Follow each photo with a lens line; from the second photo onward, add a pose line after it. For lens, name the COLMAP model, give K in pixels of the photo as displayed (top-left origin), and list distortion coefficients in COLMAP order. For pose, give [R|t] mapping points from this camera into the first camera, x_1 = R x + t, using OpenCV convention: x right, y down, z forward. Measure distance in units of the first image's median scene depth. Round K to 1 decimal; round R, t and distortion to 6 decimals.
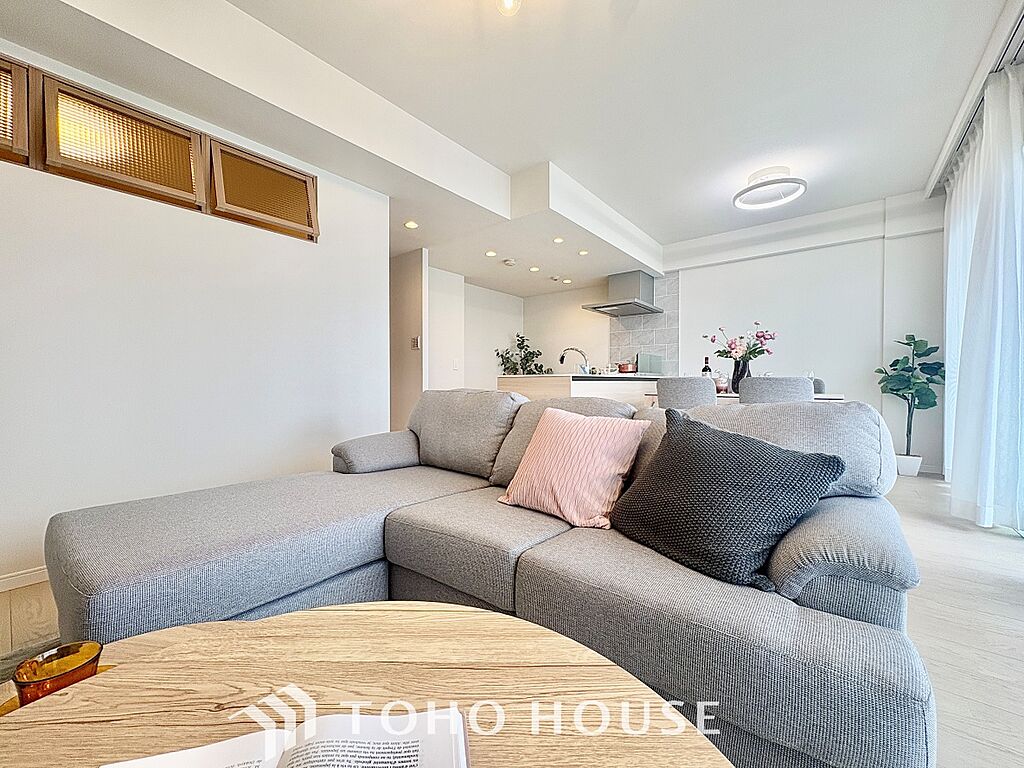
lens RADIAL K [[412.3, 0, 506.7], [0, 412.3, 385.6], [0, 0, 1]] dist [-0.000204, 0.000566]
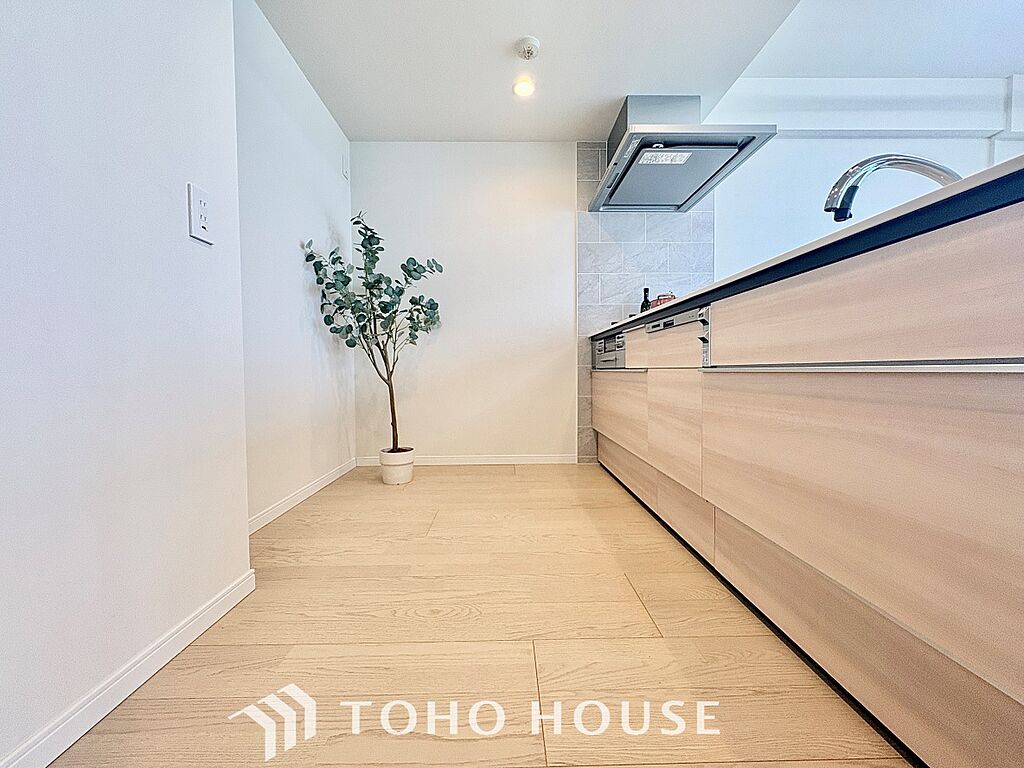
lens RADIAL K [[412.3, 0, 512.2], [0, 412.3, 381.7], [0, 0, 1]] dist [-0.000204, 0.000566]
pose [[0.760536, -0.021845, 0.648929, -0.117079], [0.016491, 0.999761, 0.014329, 0.024578], [-0.649087, -0.000196, 0.760714, 0.630092]]
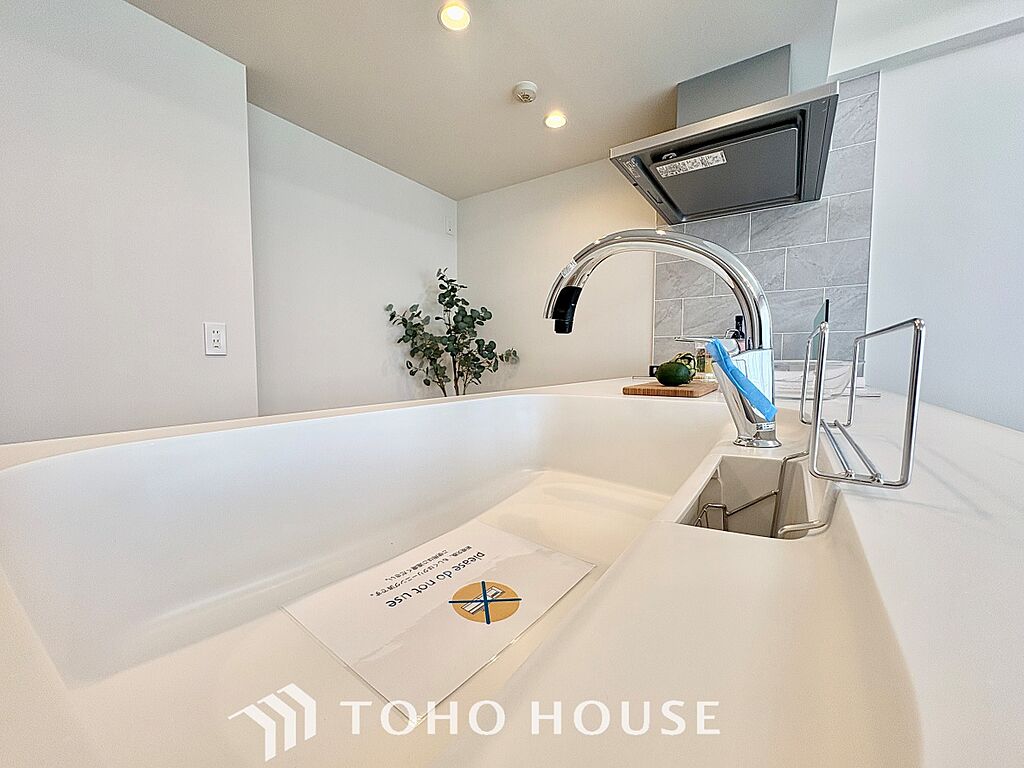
lens RADIAL K [[412.3, 0, 511.3], [0, 412.3, 379.0], [0, 0, 1]] dist [-0.000204, 0.000566]
pose [[0.996330, -0.001568, 0.085583, 0.065950], [-0.001639, 0.999299, 0.037397, -0.027203], [-0.085582, -0.037400, 0.995629, 0.554659]]
